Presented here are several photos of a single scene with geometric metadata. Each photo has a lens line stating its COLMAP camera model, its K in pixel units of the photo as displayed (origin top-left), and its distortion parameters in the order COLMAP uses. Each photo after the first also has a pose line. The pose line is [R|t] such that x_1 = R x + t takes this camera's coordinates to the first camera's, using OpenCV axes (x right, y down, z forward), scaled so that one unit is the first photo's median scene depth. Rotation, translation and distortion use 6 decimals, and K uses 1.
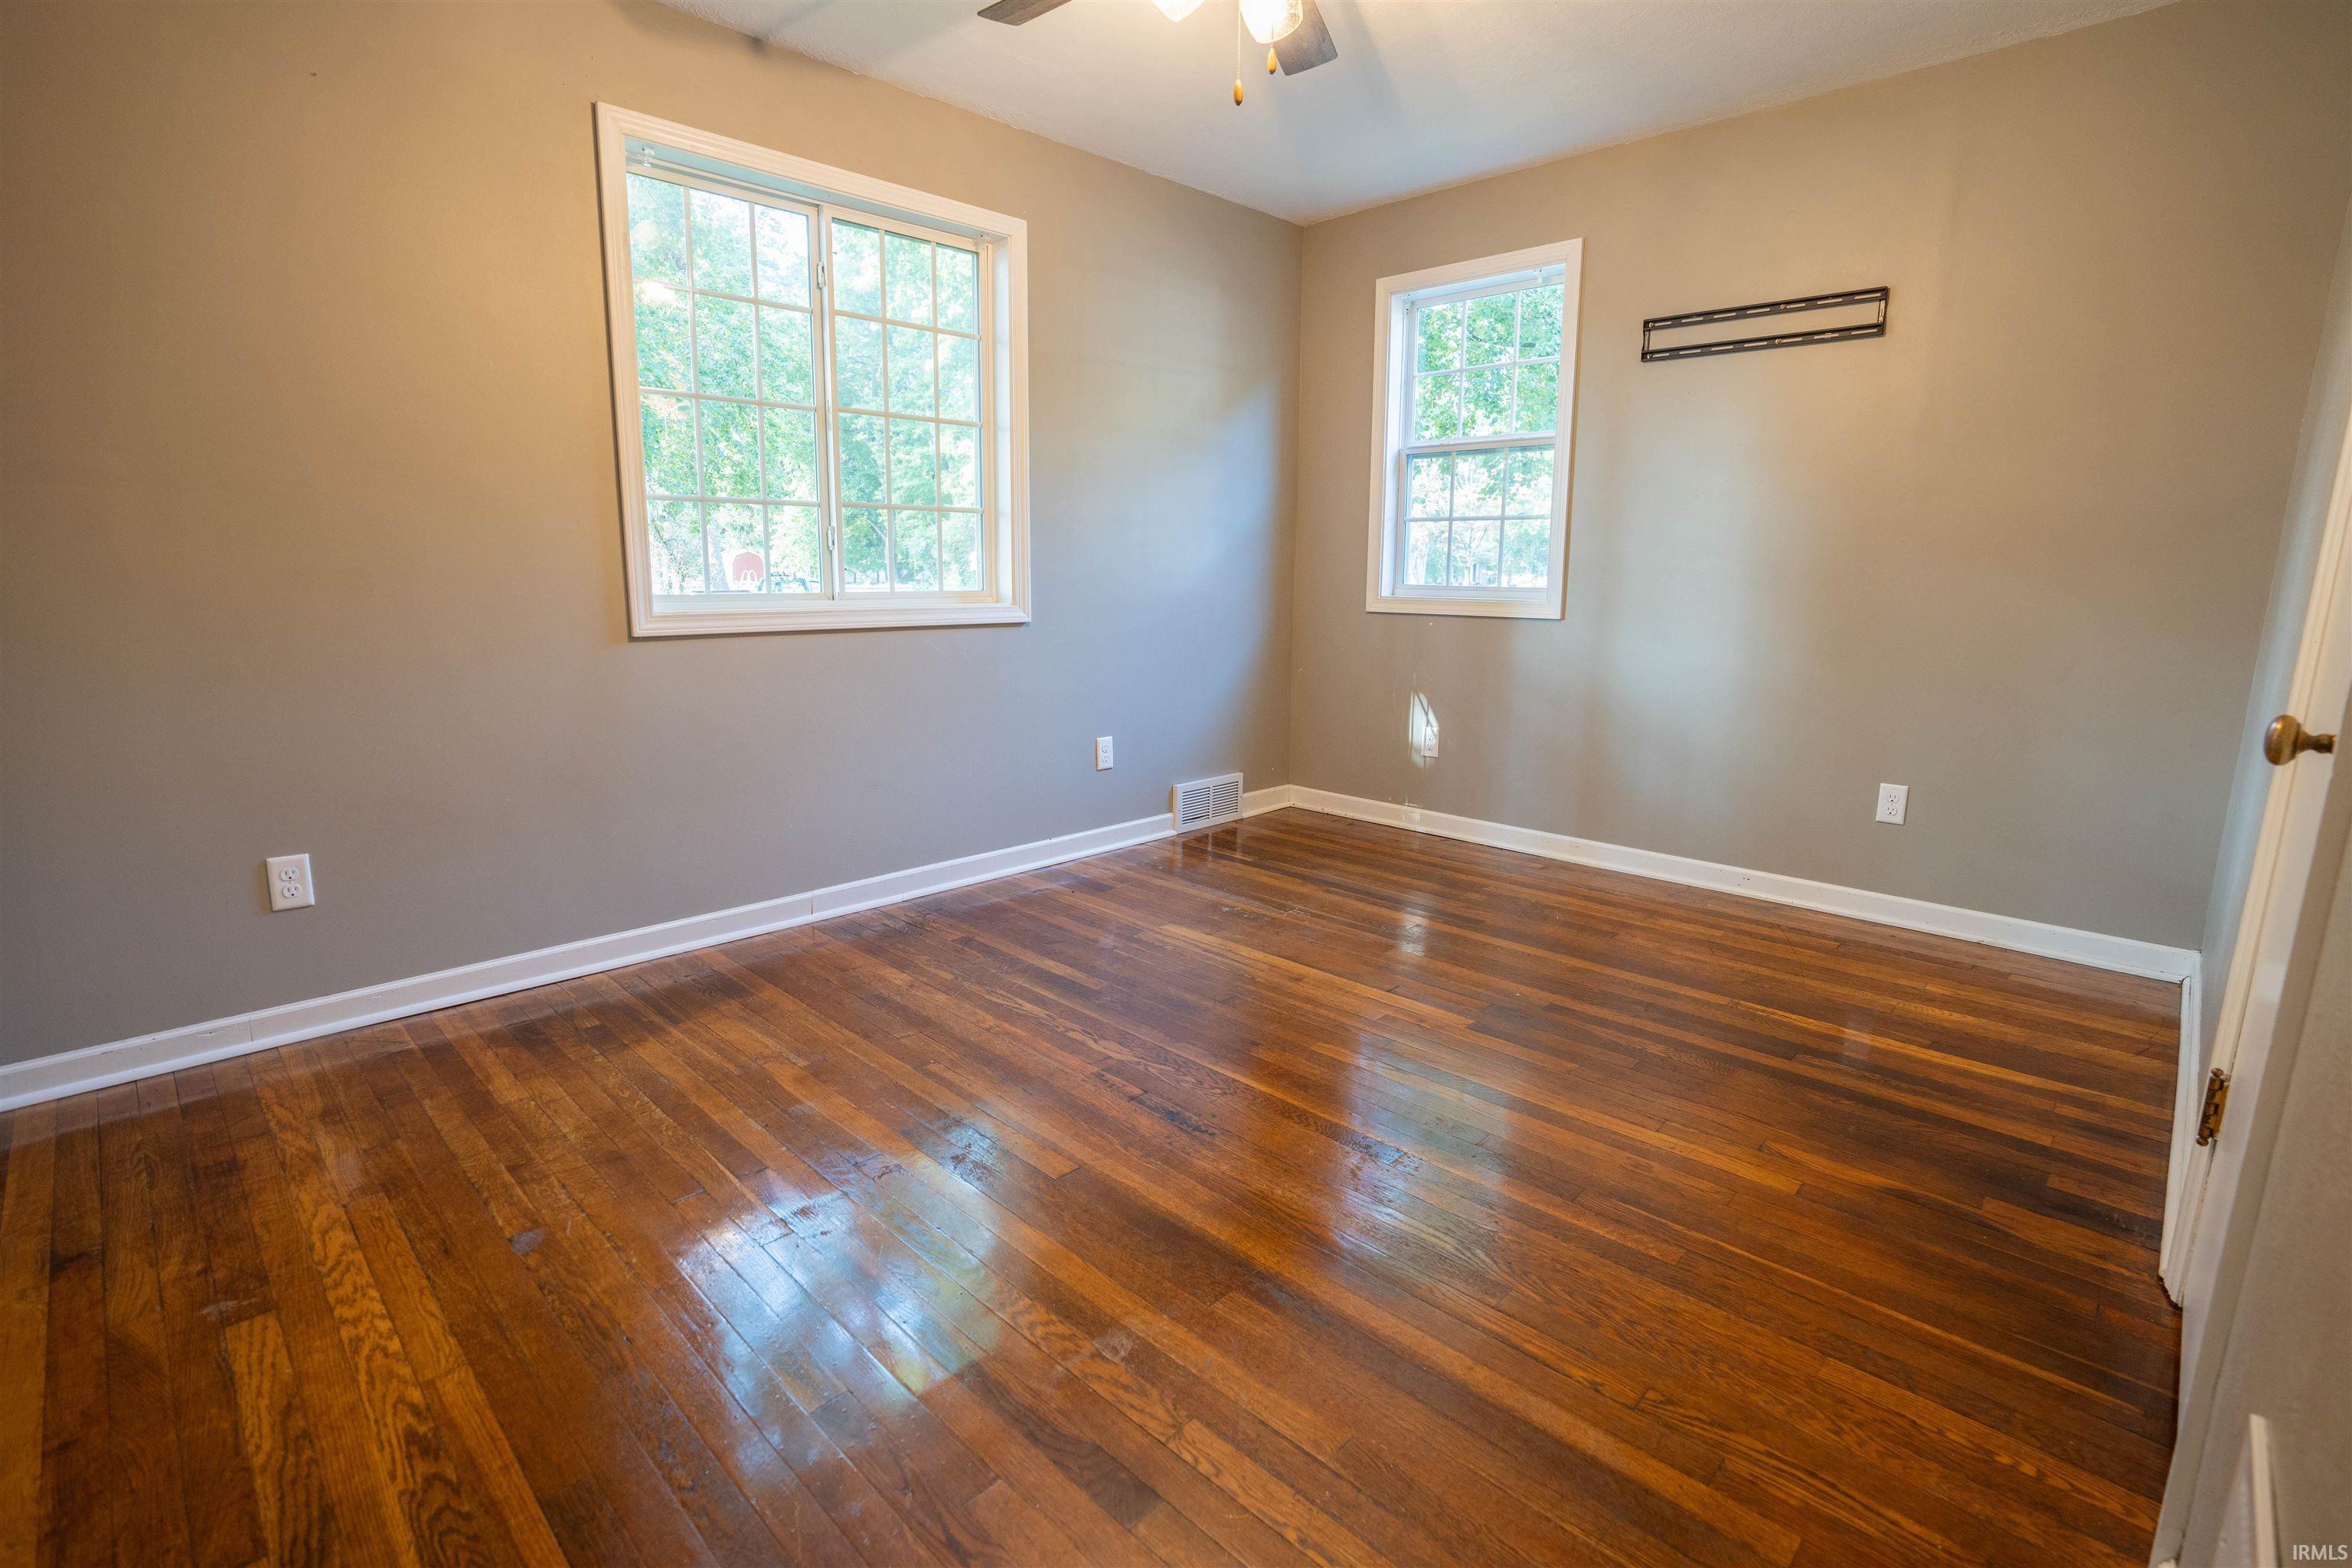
lens RADIAL K [[1086.5, 0, 1186.7], [0, 1086.5, 786.8], [0, 0, 1]] dist [-0.074939, 0.030523]
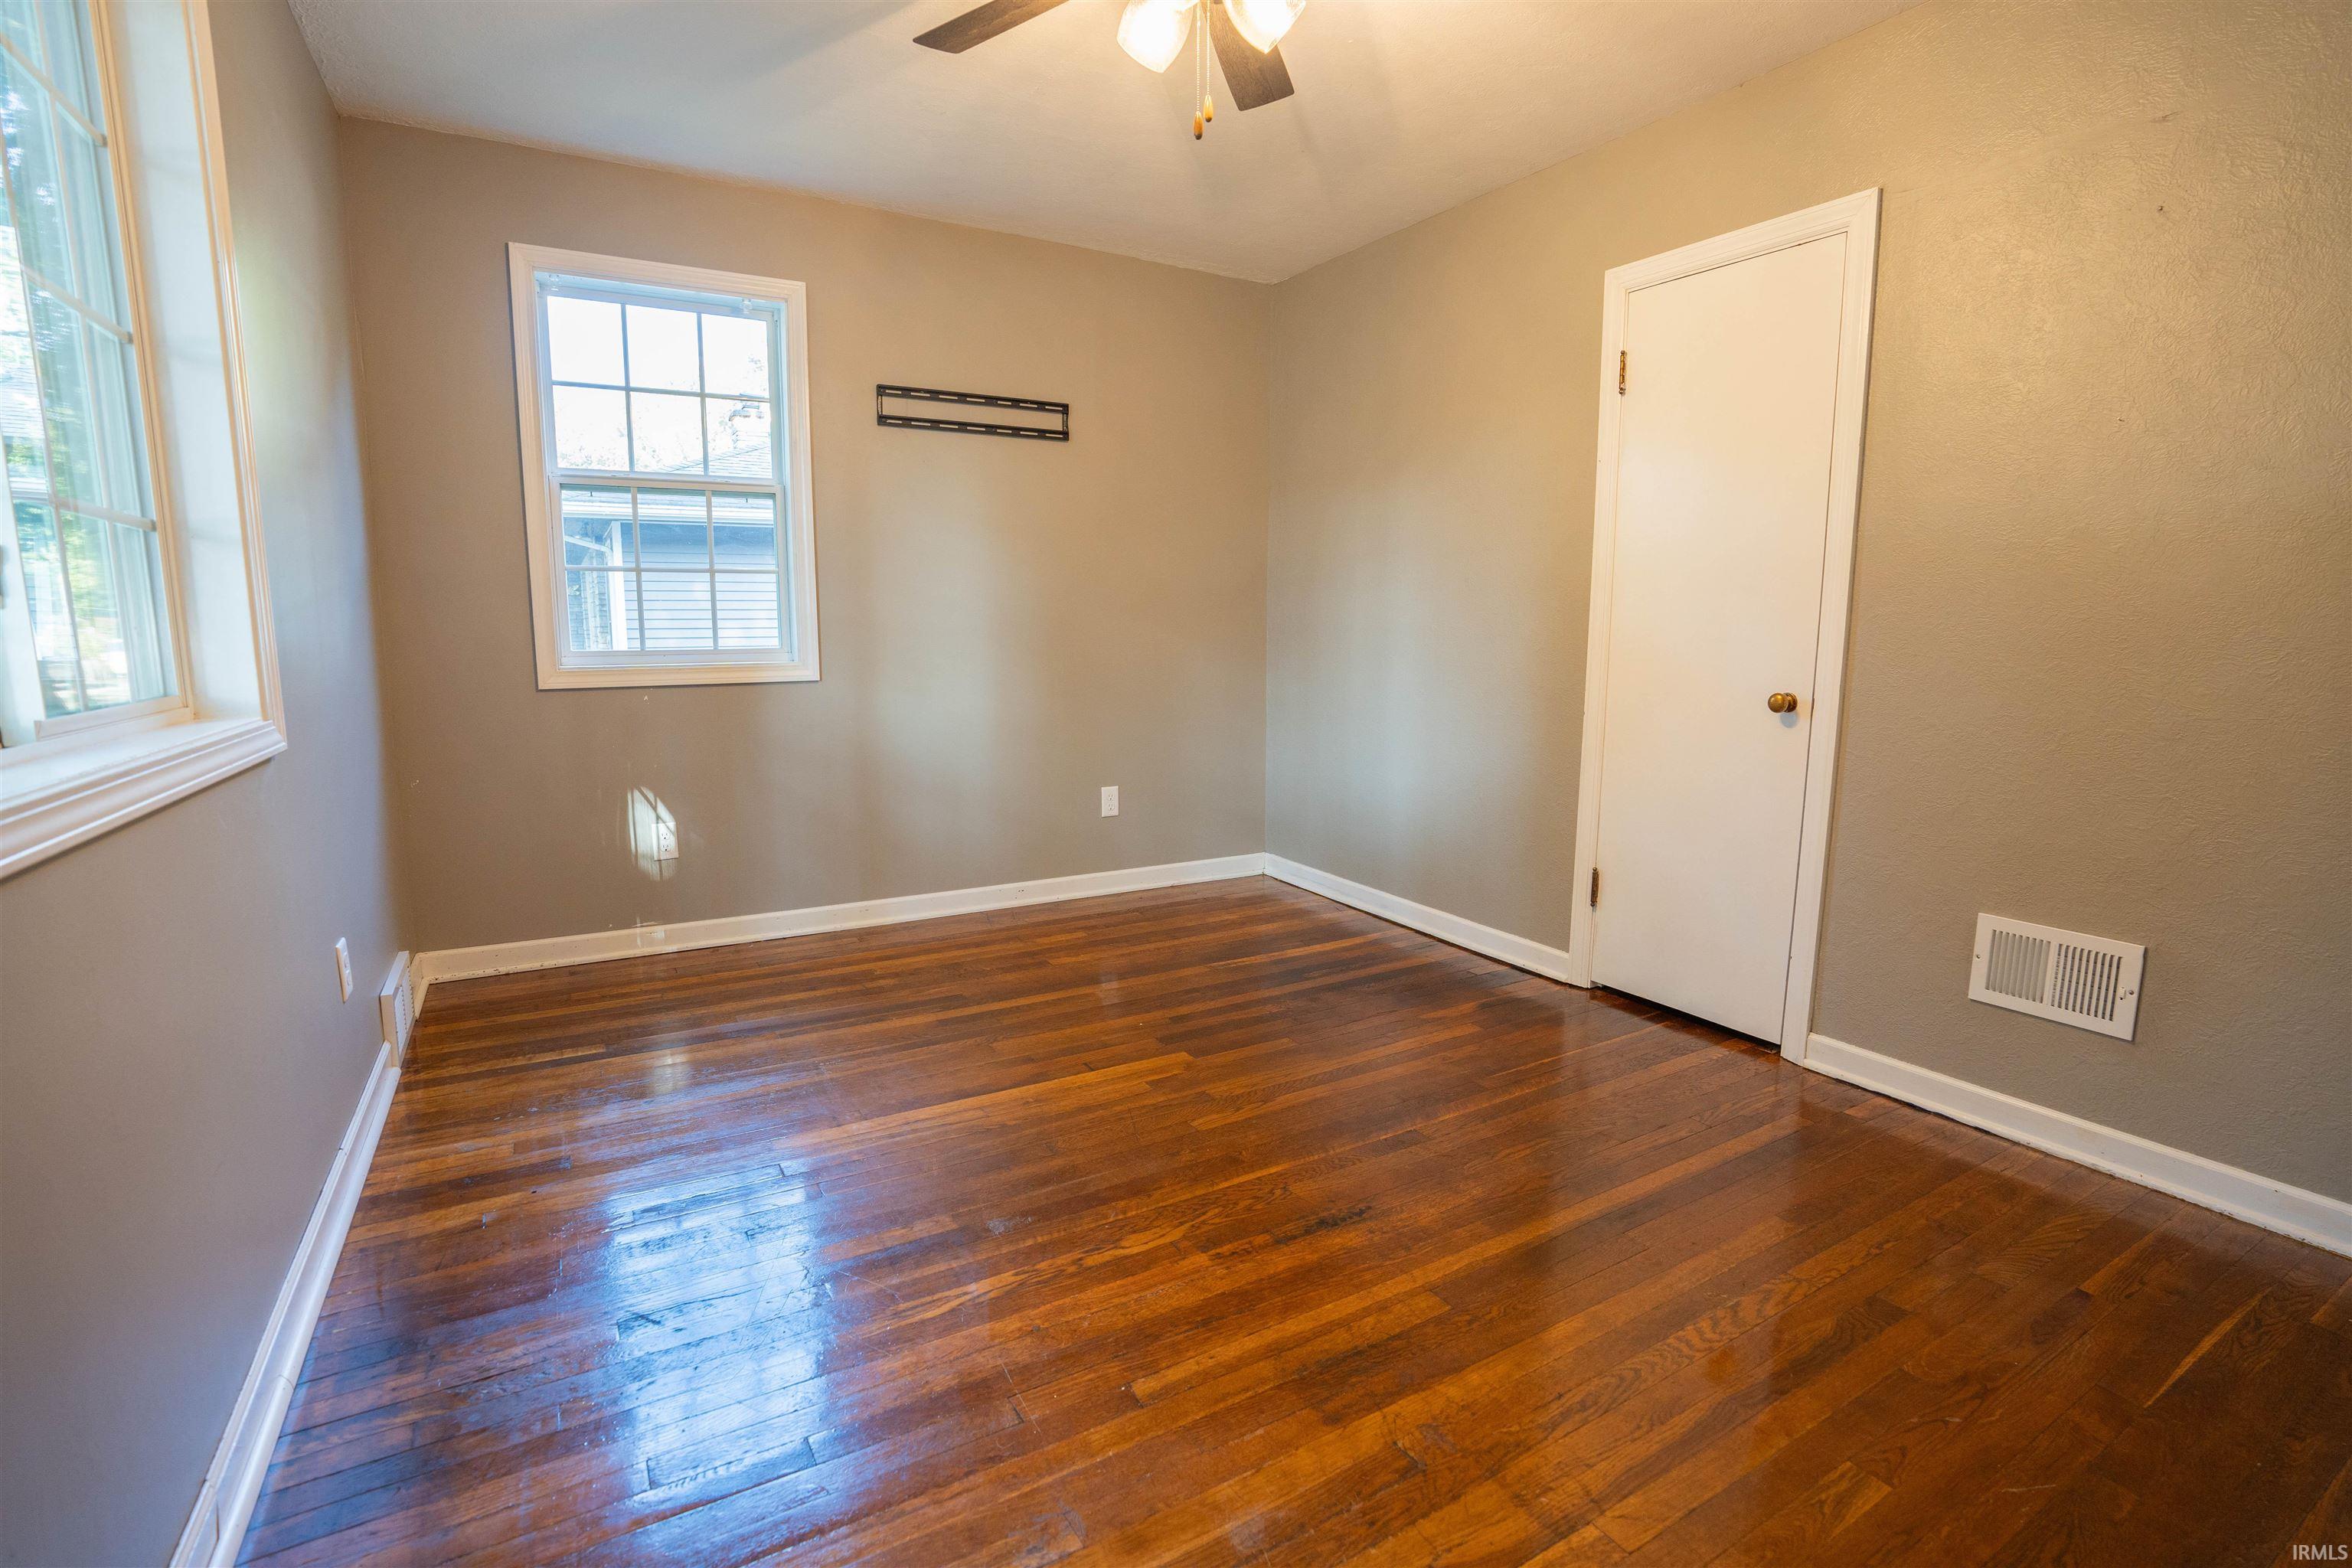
lens RADIAL K [[1086.5, 0, 1186.7], [0, 1086.5, 786.8], [0, 0, 1]] dist [-0.074939, 0.030523]
pose [[0.259873, -0.149652, 0.953976, -0.562333], [0.187258, 0.976975, 0.102249, -0.116755], [-0.947312, 0.152067, 0.281913, 0.512400]]
